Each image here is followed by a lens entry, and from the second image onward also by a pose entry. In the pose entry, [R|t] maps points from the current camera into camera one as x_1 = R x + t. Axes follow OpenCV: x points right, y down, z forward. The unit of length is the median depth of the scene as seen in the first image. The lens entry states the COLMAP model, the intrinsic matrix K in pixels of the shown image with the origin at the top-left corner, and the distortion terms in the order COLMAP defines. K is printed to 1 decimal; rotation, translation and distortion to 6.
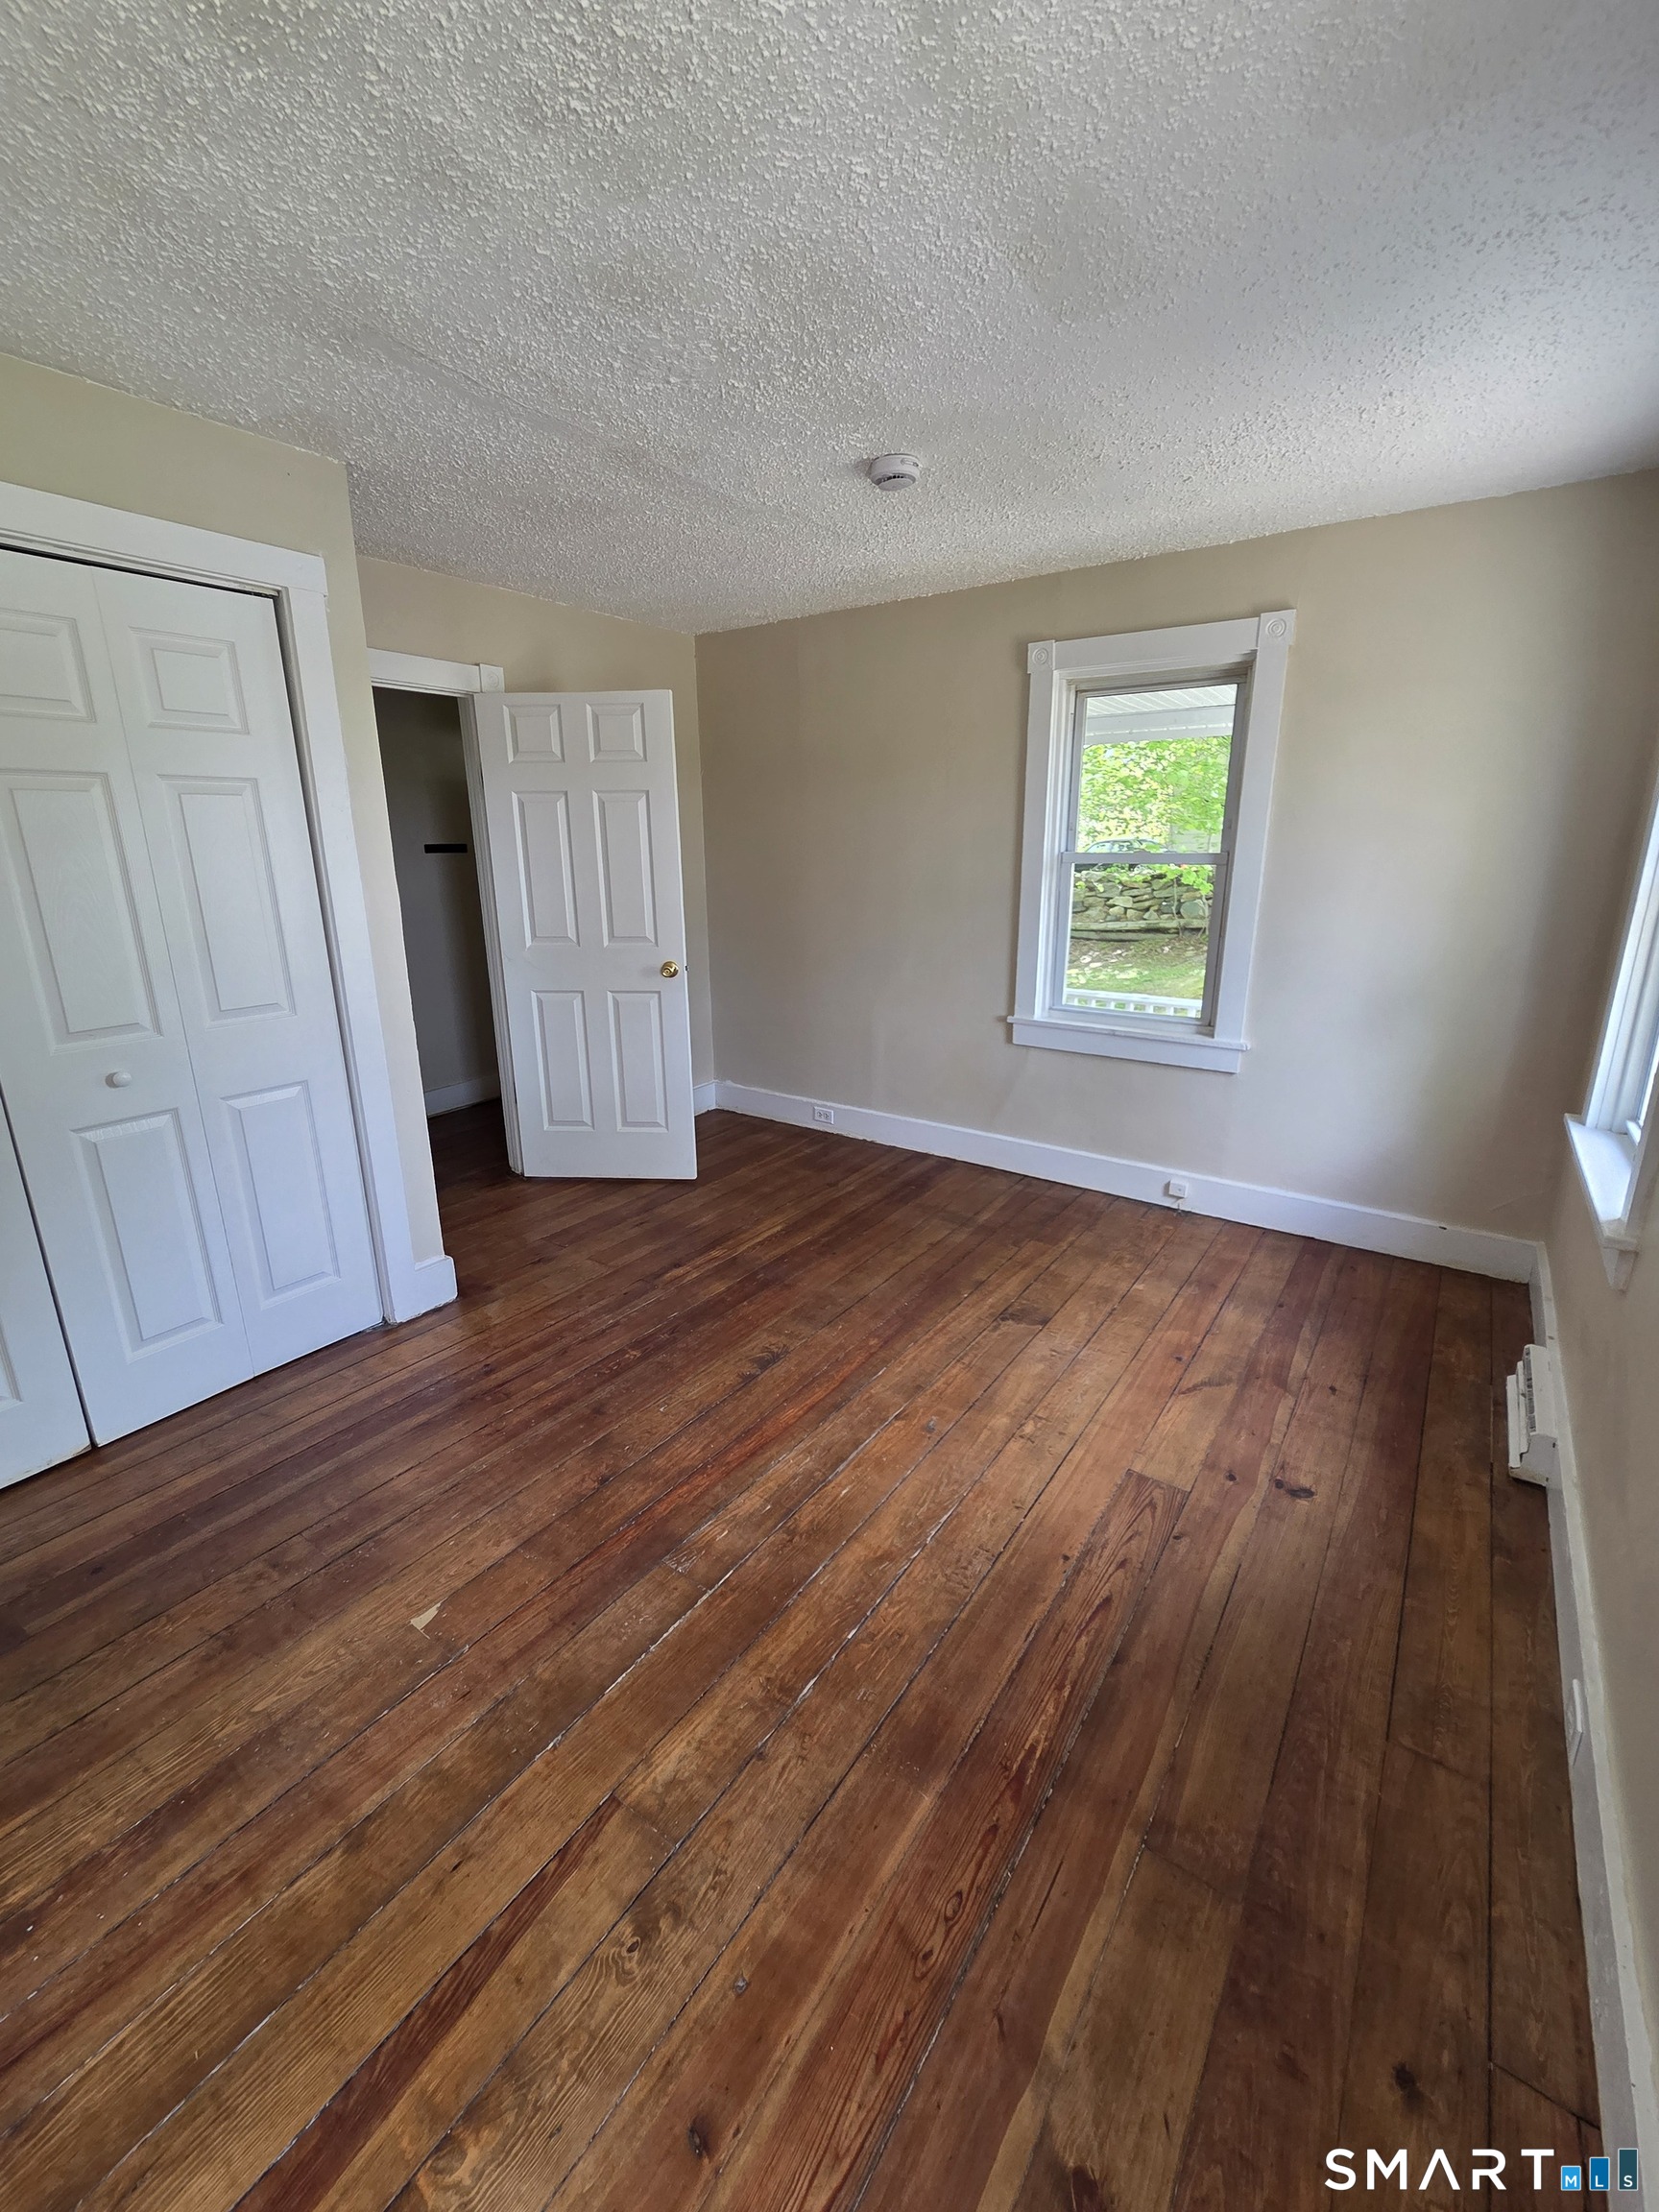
lens RADIAL K [[905.7, 0, 833.3], [0, 905.7, 1095.6], [0, 0, 1]] dist [-0.002258, -0.000313]
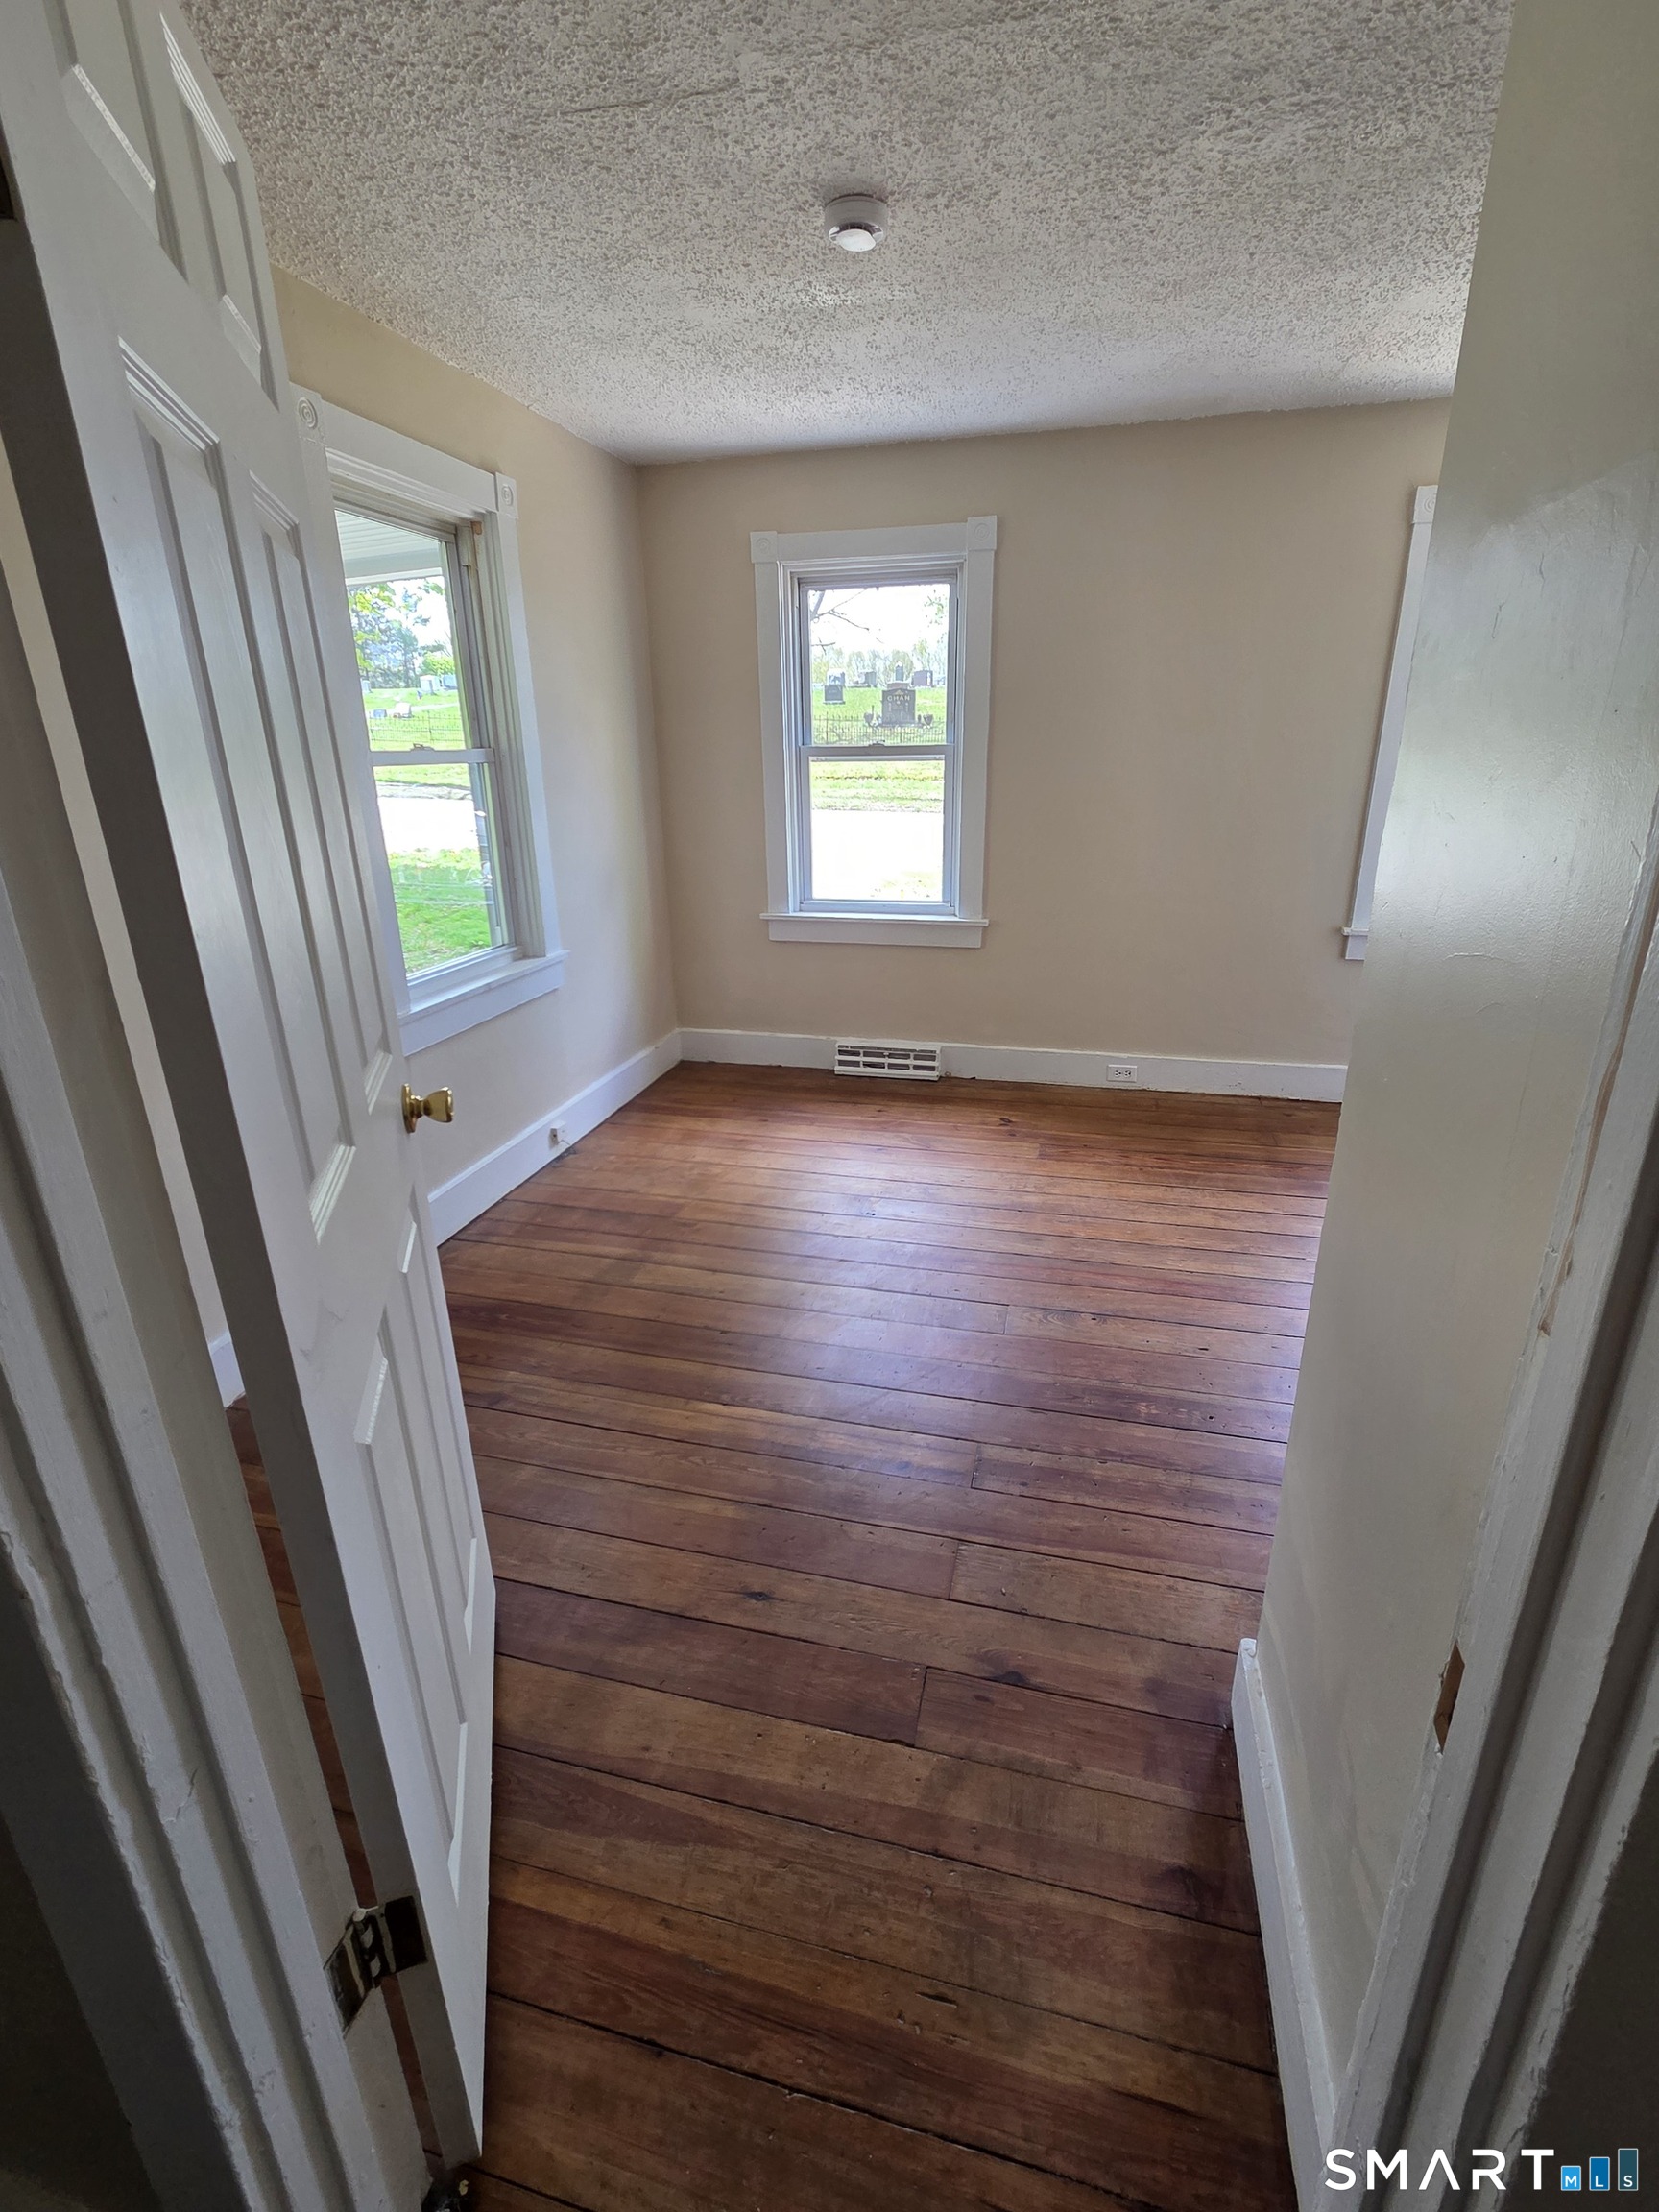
lens RADIAL K [[989.2, 0, 833.4], [0, 989.2, 1077.4], [0, 0, 1]] dist [-0.000265, -0.000005]
pose [[-0.347860, -0.300239, 0.888172, -0.756456], [0.267439, 0.876200, 0.400937, -0.352565], [-0.898593, 0.377002, -0.224500, 1.264041]]
